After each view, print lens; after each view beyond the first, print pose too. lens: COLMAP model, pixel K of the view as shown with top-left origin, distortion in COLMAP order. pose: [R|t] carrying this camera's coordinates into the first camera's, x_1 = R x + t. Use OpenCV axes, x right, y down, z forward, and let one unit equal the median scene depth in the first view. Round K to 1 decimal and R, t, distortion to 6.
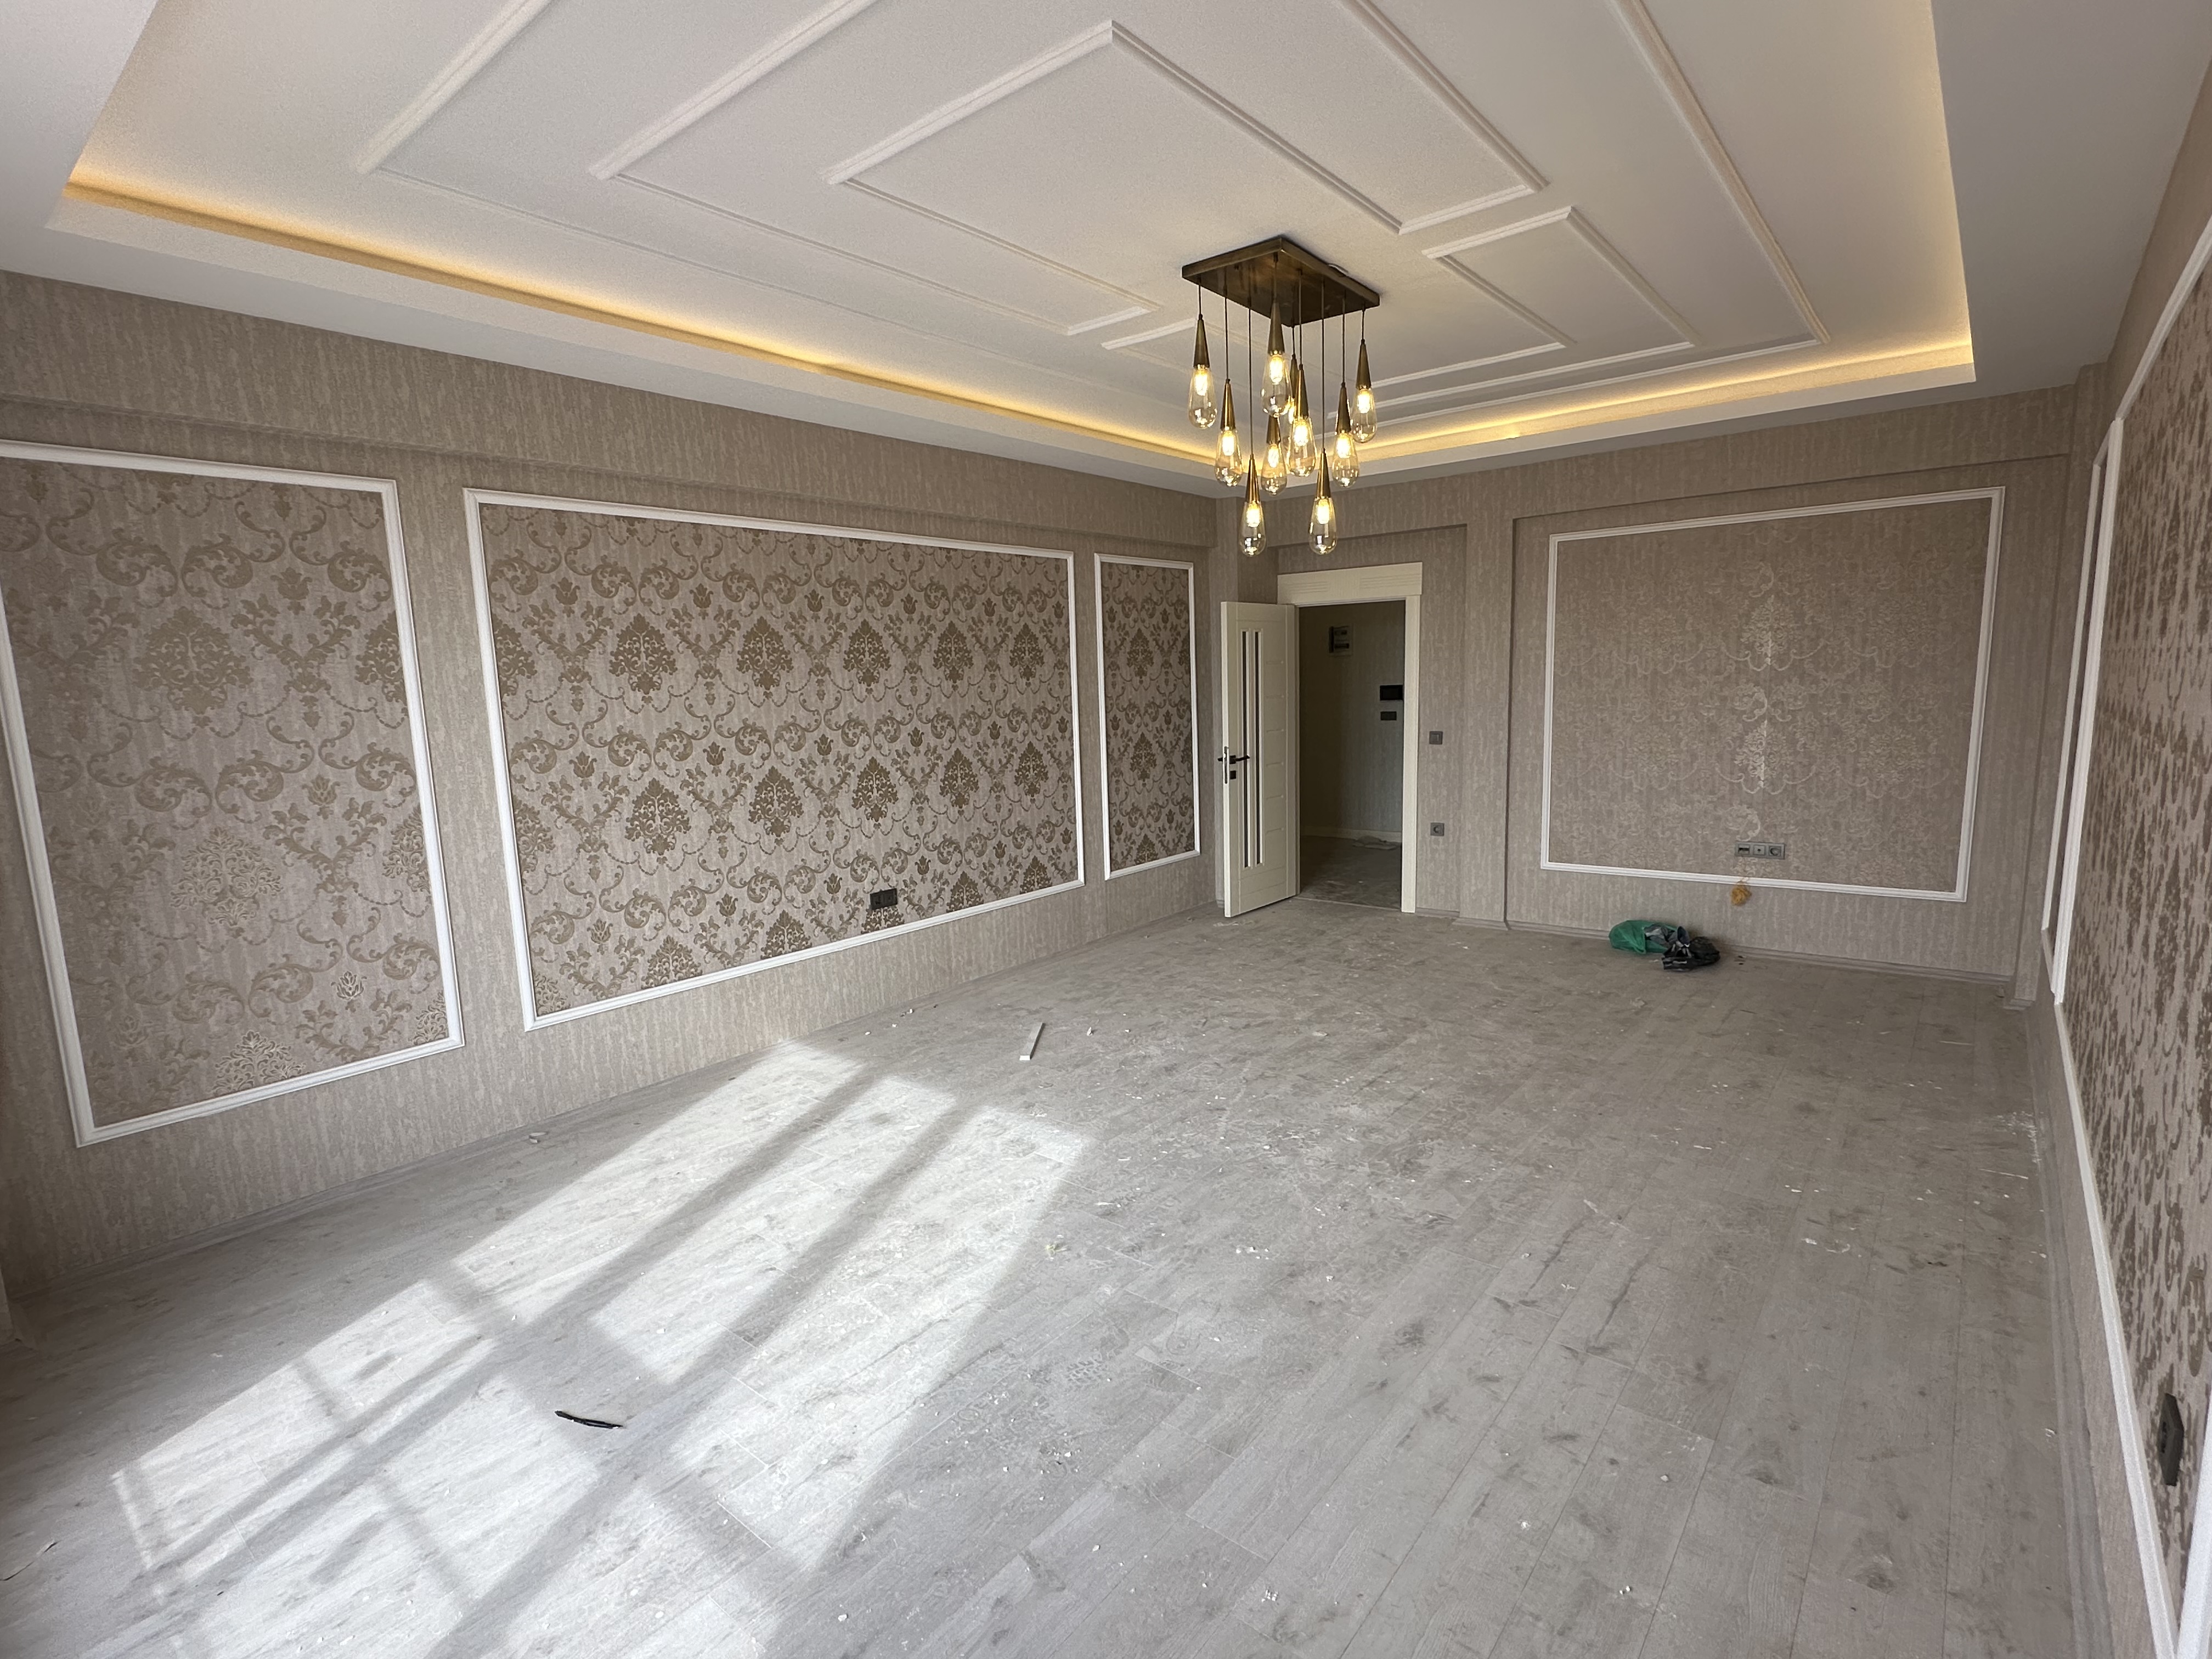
lens RADIAL K [[1068.5, 0, 1107.5], [0, 1068.5, 836.6], [0, 0, 1]] dist [-0.001355, 0.000796]
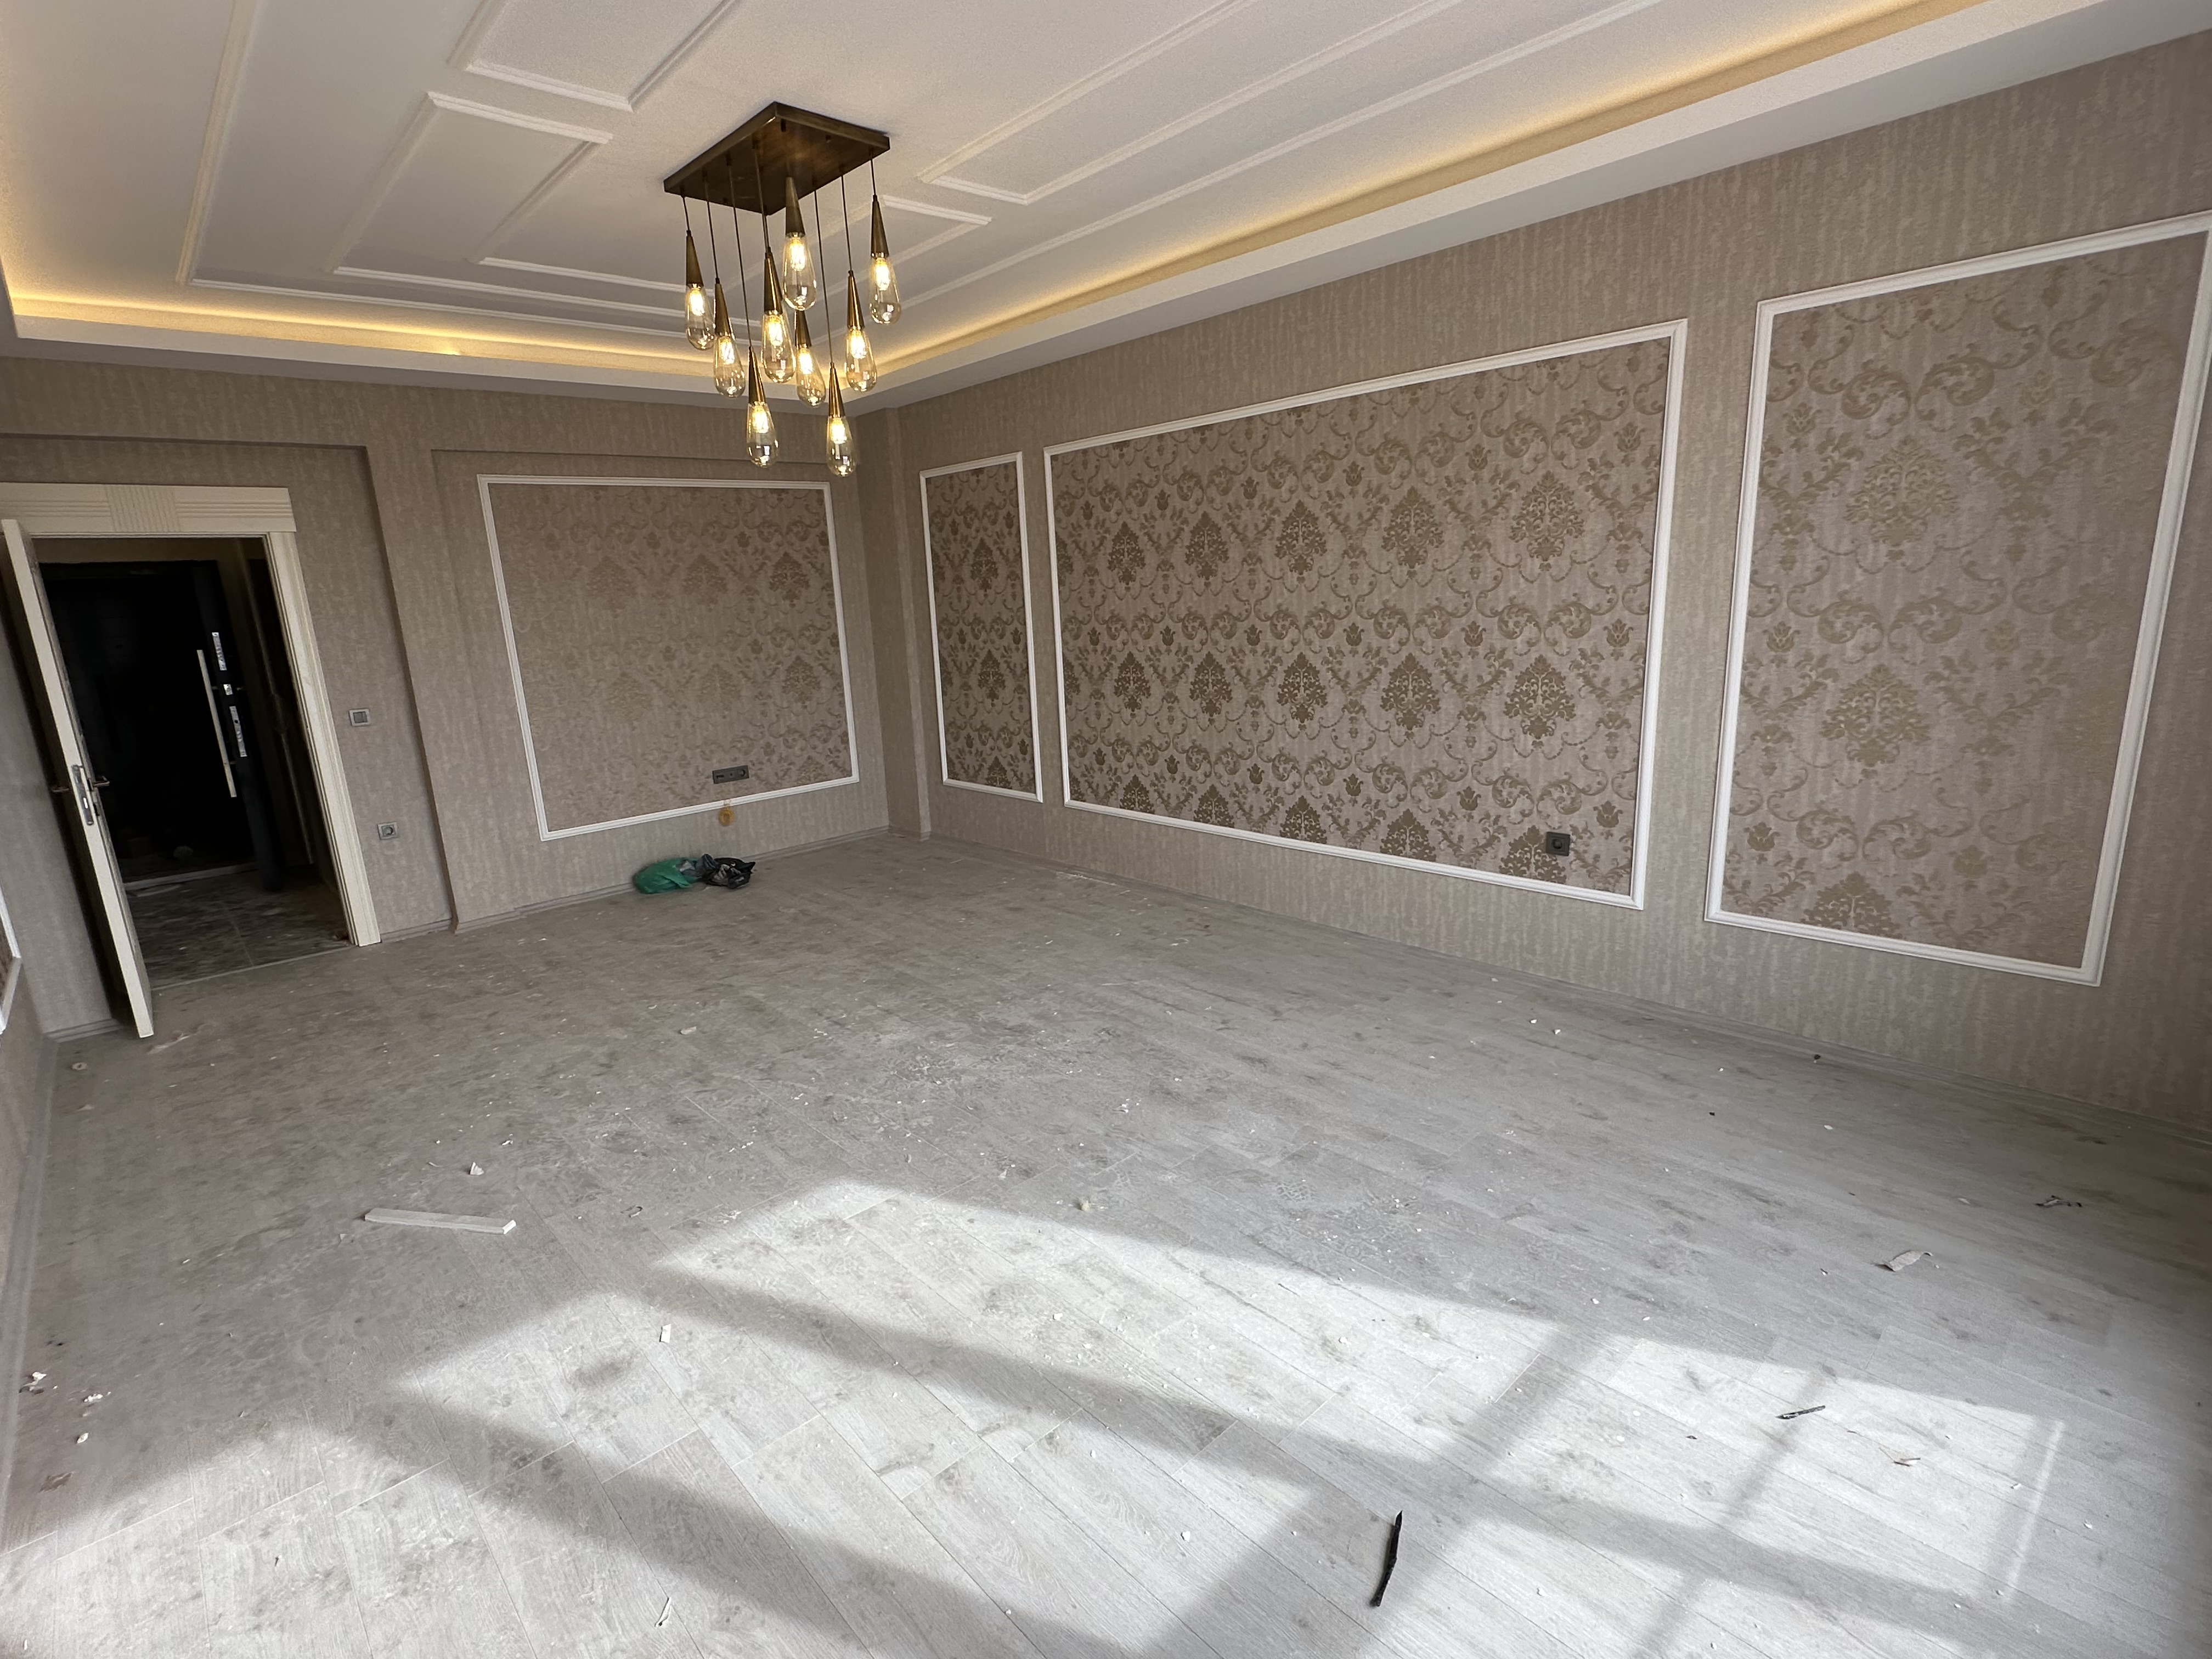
lens RADIAL K [[1068.5, 0, 1106.9], [0, 1068.5, 829.0], [0, 0, 1]] dist [-0.001355, 0.000796]
pose [[0.139033, -0.195119, 0.970875, -0.738258], [0.193424, 0.966864, 0.166614, -0.069629], [-0.971214, 0.164626, 0.172167, 0.636482]]
